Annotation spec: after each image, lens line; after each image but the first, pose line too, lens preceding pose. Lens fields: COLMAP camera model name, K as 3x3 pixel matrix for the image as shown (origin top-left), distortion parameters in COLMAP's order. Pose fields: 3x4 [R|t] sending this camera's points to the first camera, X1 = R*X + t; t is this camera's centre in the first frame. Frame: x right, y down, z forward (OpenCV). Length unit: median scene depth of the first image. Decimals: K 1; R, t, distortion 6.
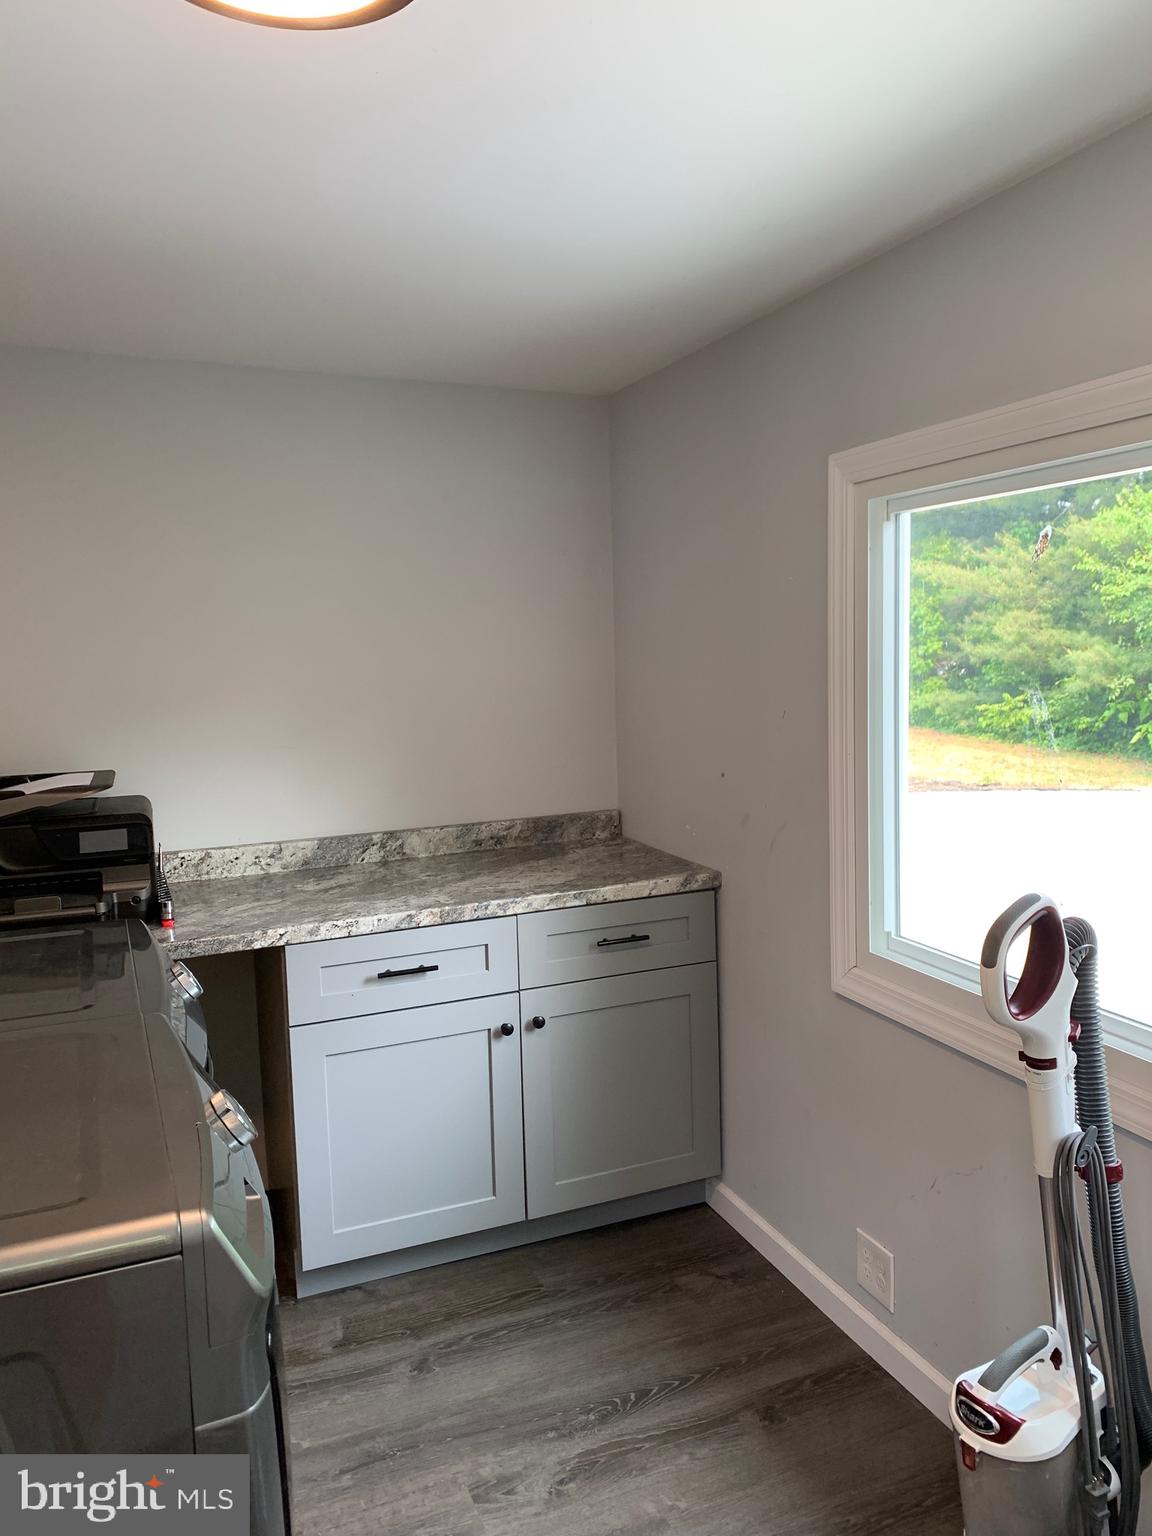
lens RADIAL K [[1189.1, 0, 564.2], [0, 1189.1, 781.8], [0, 0, 1]] dist [0.070899, -0.076387]
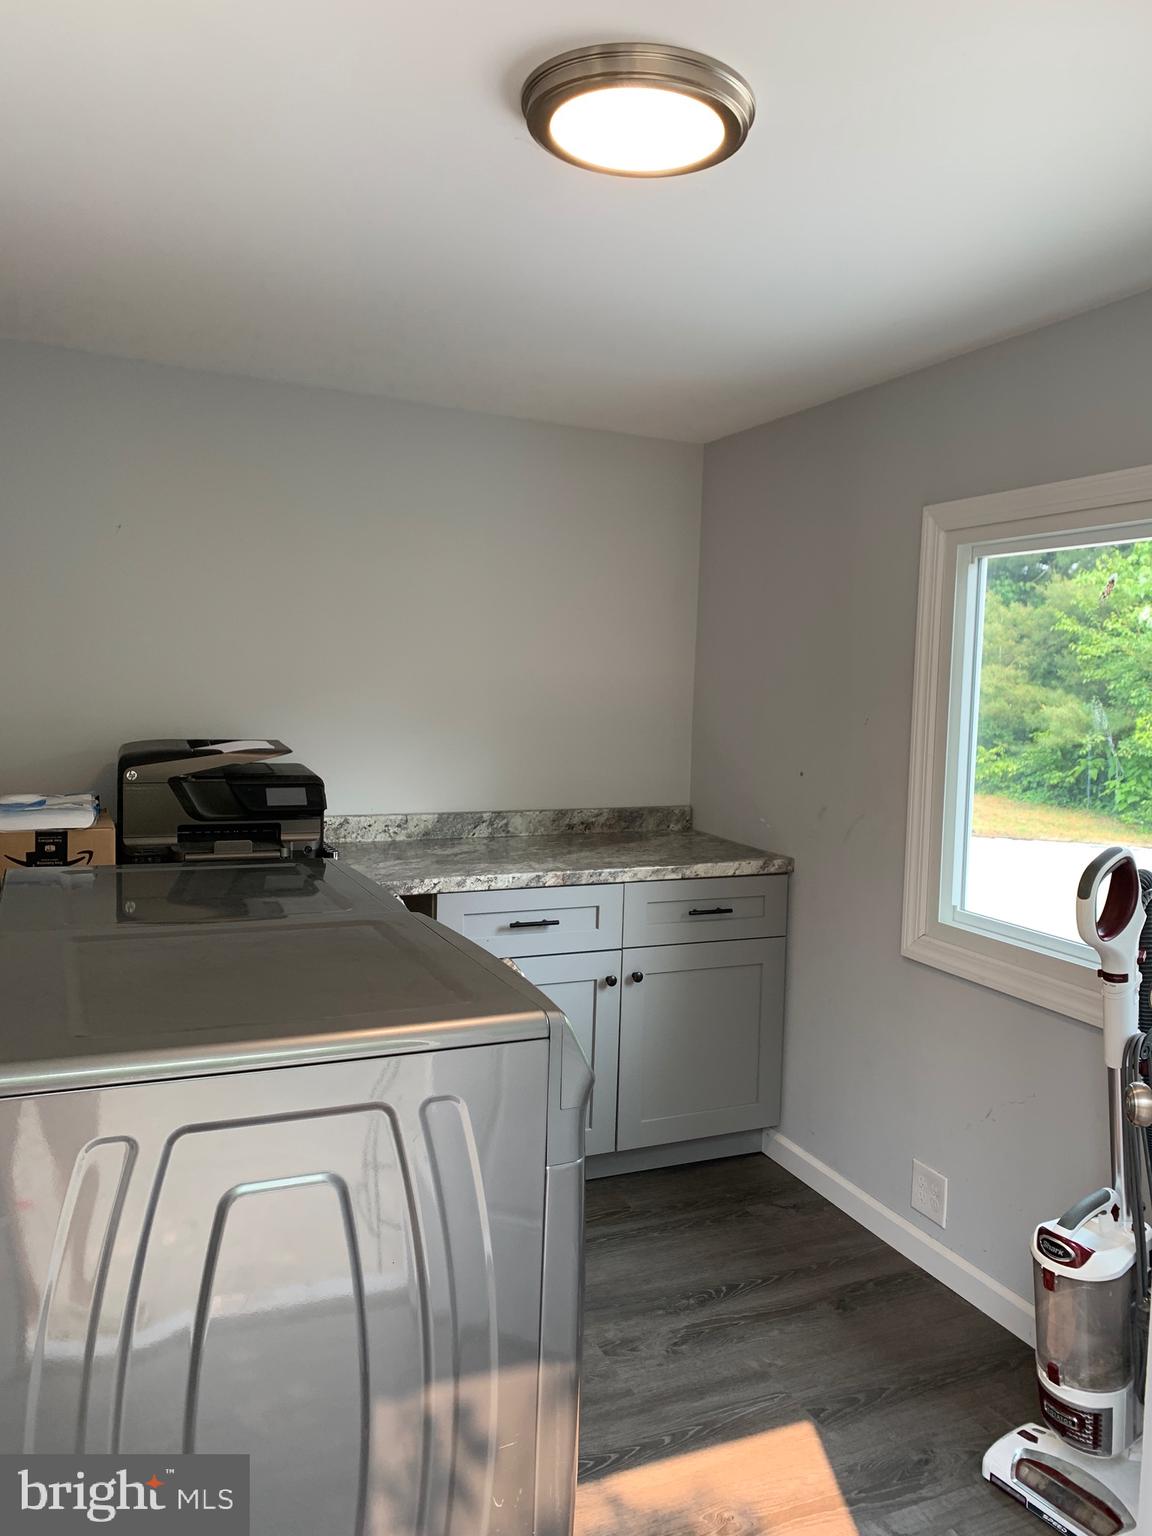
lens RADIAL K [[1171.5, 0, 576.0], [0, 1171.5, 768.0], [0, 0, 1]] dist [0.097978, -0.138195]
pose [[0.998209, 0.054163, 0.025397, -0.125848], [-0.053231, 0.997932, -0.036037, 0.045220], [-0.027296, 0.034621, 0.999028, -0.151545]]
